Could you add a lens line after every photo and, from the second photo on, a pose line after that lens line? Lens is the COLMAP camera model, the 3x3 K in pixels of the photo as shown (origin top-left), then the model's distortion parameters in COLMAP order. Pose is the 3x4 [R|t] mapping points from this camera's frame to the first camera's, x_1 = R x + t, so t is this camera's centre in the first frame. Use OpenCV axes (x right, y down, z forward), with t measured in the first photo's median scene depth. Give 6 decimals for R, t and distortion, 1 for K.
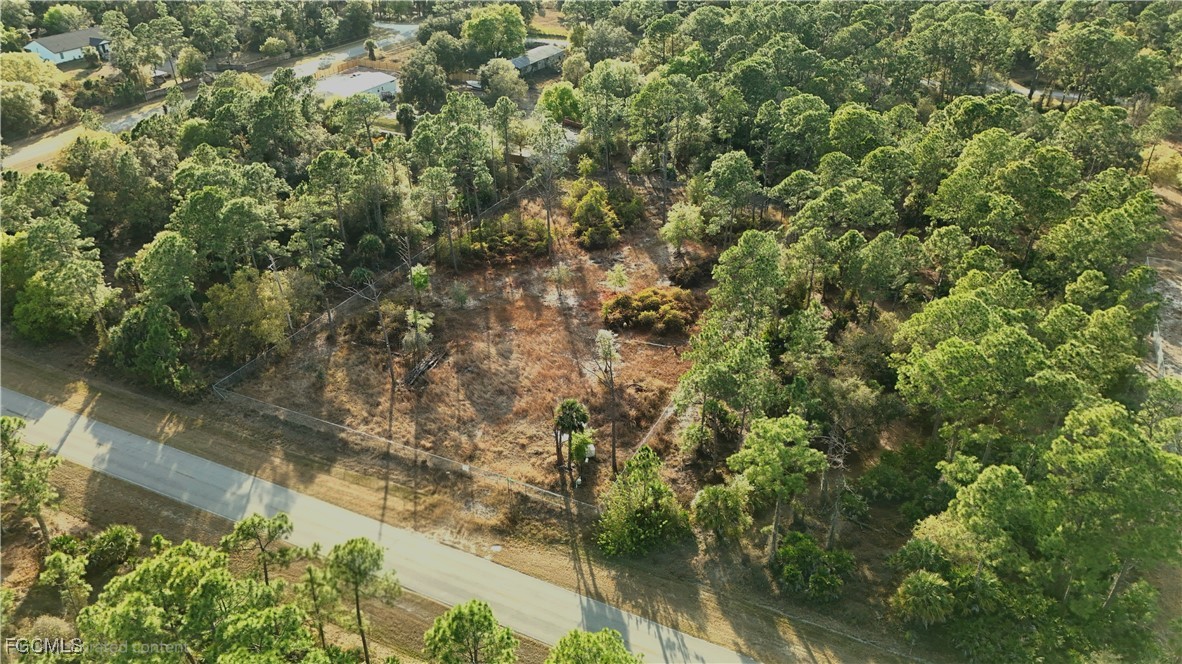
lens RADIAL K [[866.9, 0, 591.0], [0, 866.9, 332.0], [0, 0, 1]] dist [0.034924, -0.003267]
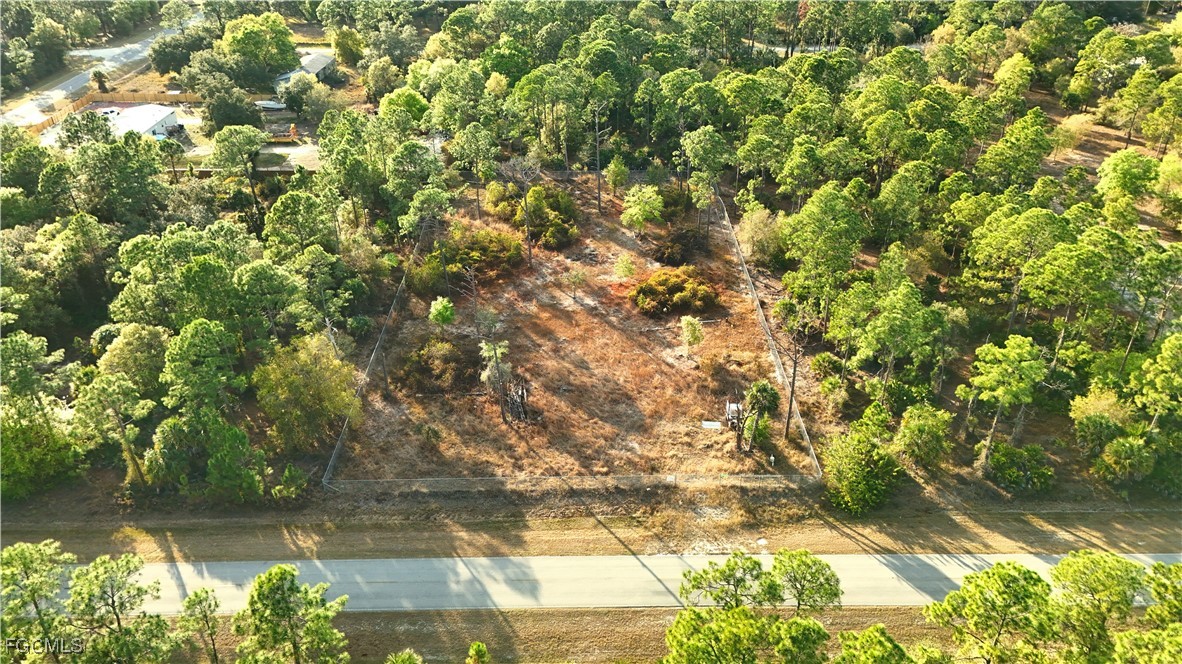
lens RADIAL K [[866.9, 0, 591.0], [0, 866.9, 332.0], [0, 0, 1]] dist [0.034924, -0.003267]
pose [[0.898996, -0.226214, 0.375012, -0.471026], [0.223775, 0.973322, 0.050684, -0.060737], [-0.376473, 0.038354, 0.925633, 0.115180]]
